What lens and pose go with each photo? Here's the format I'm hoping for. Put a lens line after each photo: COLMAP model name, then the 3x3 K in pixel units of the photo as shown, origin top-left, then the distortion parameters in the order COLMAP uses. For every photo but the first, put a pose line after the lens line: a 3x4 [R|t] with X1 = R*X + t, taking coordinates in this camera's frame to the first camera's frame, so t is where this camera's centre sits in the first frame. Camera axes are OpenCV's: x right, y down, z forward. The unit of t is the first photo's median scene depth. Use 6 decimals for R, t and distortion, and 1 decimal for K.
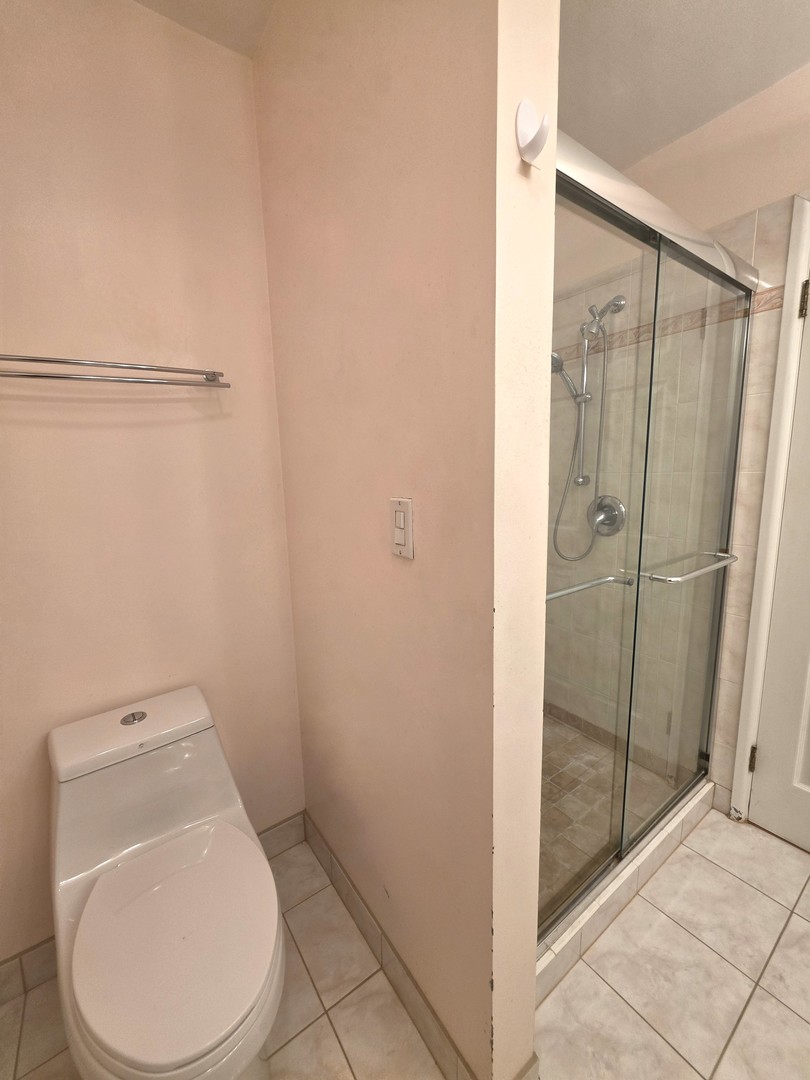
lens RADIAL K [[434.3, 0, 406.1], [0, 434.3, 542.0], [0, 0, 1]] dist [0.001132, -0.000742]
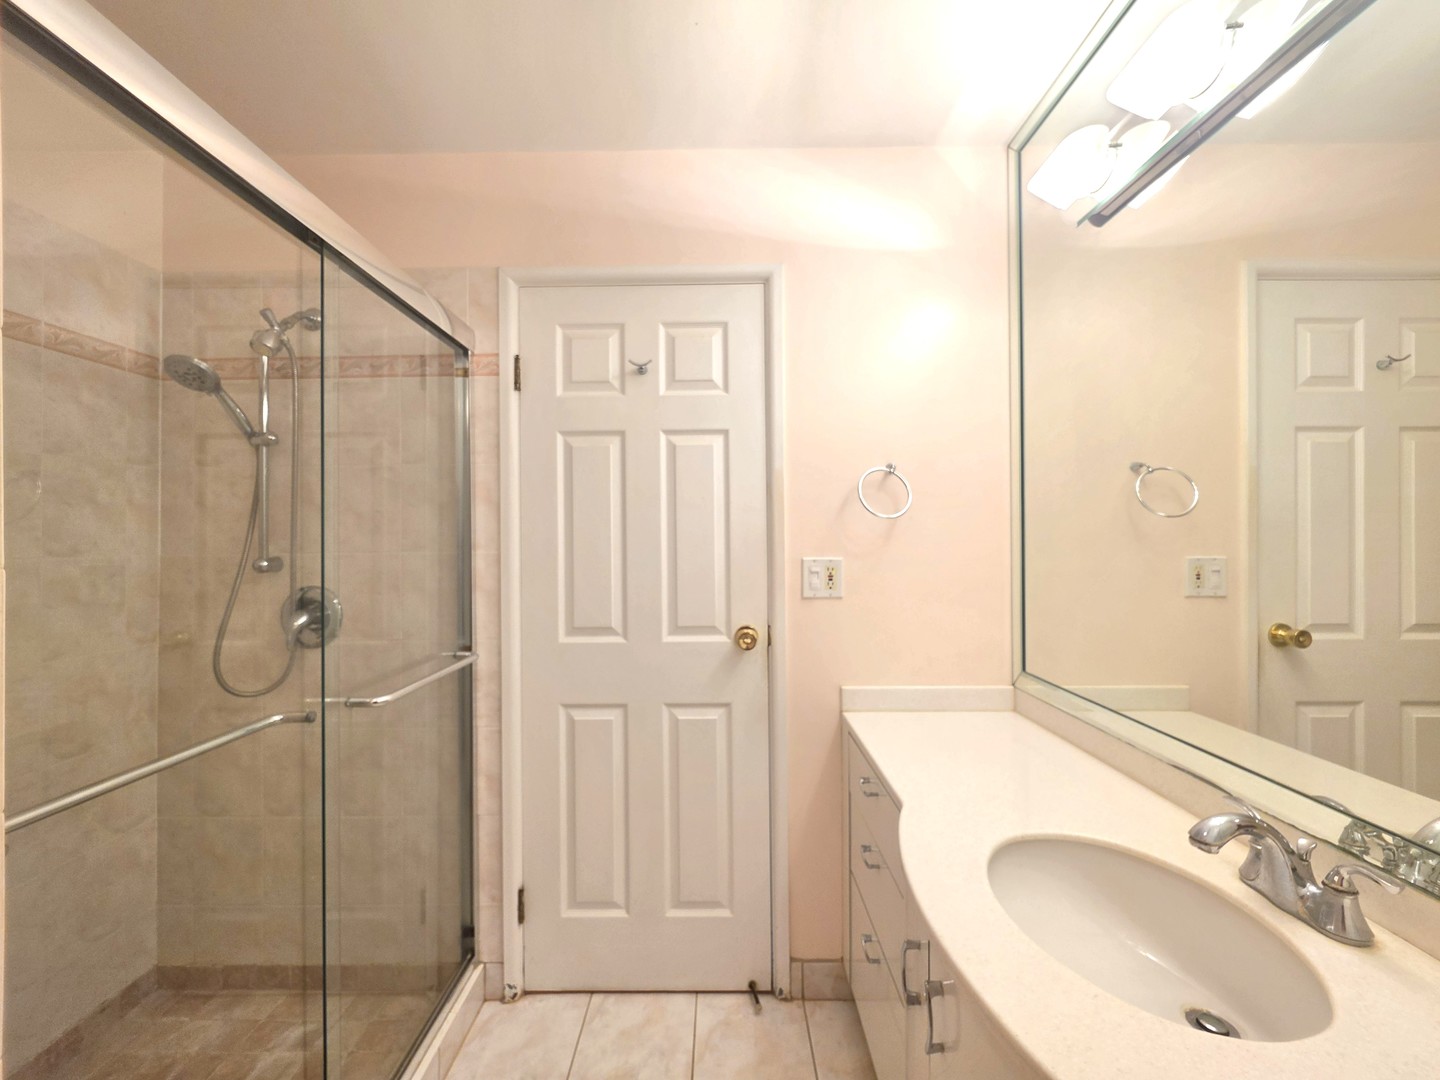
lens RADIAL K [[579.1, 0, 718.2], [0, 579.1, 539.2], [0, 0, 1]] dist [0.001132, -0.000742]
pose [[0.592377, 0.021139, 0.805384, 0.132477], [0.128603, 0.984357, -0.120427, 0.010074], [-0.795331, 0.174913, 0.580392, -0.023307]]
